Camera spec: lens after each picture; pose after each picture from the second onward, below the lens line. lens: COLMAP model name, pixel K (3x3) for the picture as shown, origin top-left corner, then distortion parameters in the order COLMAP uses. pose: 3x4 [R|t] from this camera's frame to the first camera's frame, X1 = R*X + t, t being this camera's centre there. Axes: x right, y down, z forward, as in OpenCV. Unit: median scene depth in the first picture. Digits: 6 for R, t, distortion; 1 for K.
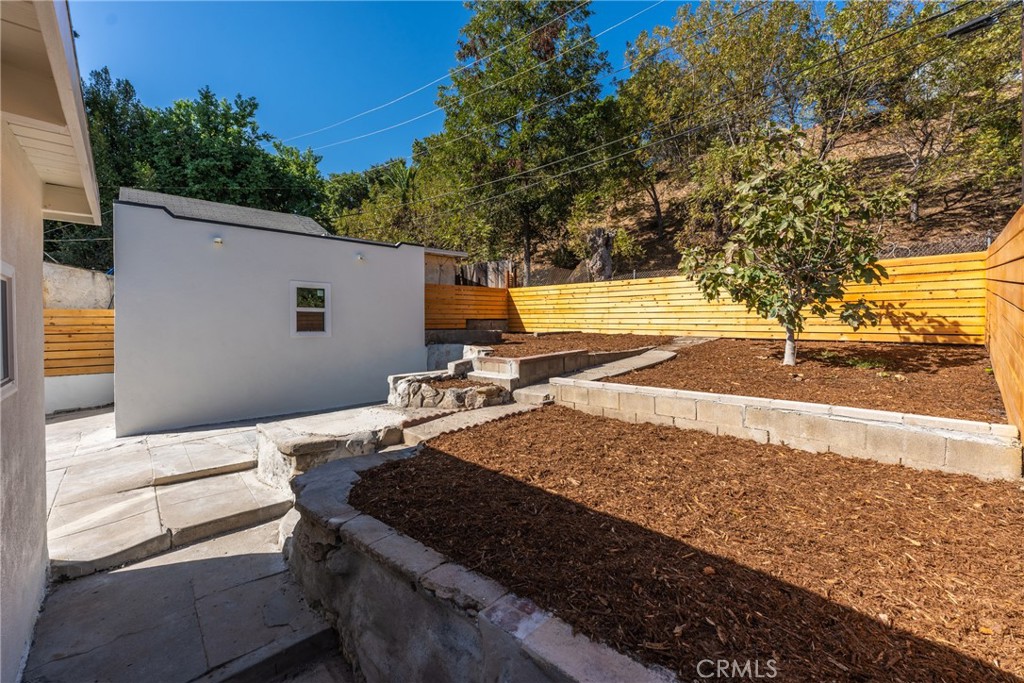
lens RADIAL K [[401.3, 0, 507.9], [0, 401.3, 332.6], [0, 0, 1]] dist [-0.001498, 0.000539]
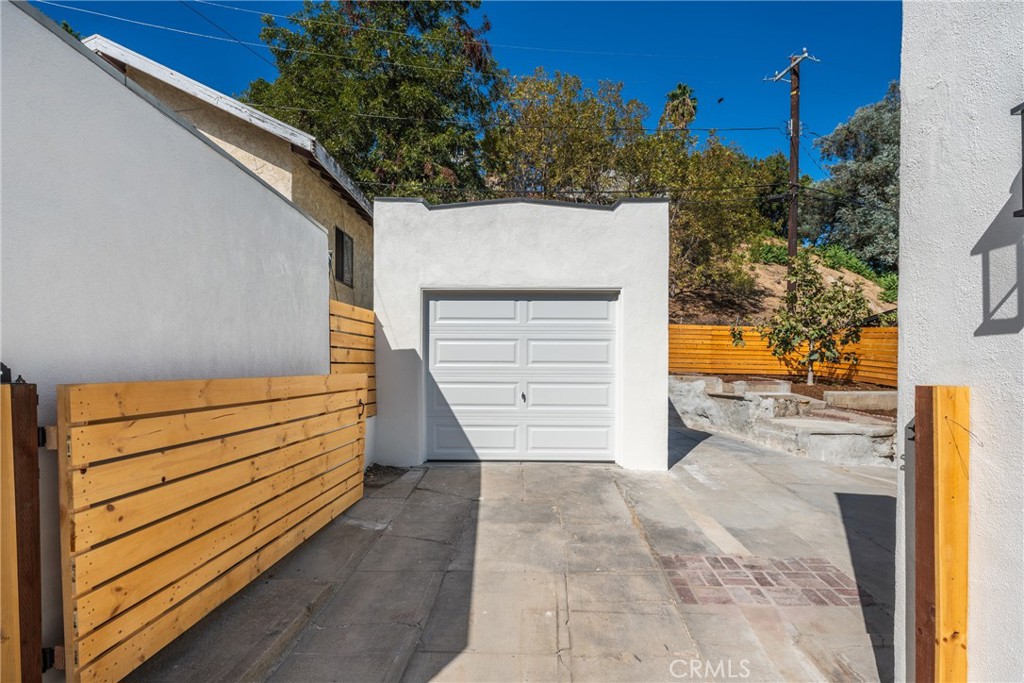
lens RADIAL K [[492.8, 0, 523.1], [0, 492.8, 376.6], [0, 0, 1]] dist [-0.006147, -0.000281]
pose [[0.695183, 0.004819, 0.718817, -0.902718], [-0.001964, 0.999987, -0.004805, 0.029493], [-0.718831, 0.001929, 0.695183, 0.218404]]
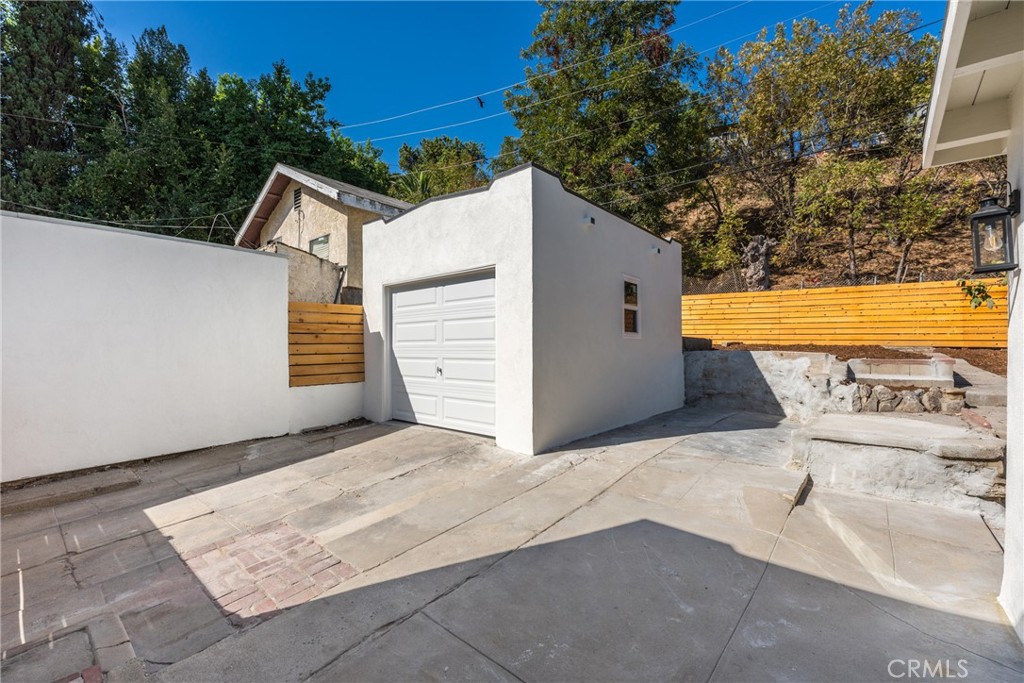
lens RADIAL K [[421.7, 0, 513.5], [0, 421.7, 341.4], [0, 0, 1]] dist [-0.000309, -0.000244]
pose [[0.992552, 0.006531, 0.121648, -0.525112], [-0.002970, 0.999562, -0.029433, 0.027679], [-0.121787, 0.028853, 0.992137, 0.076101]]
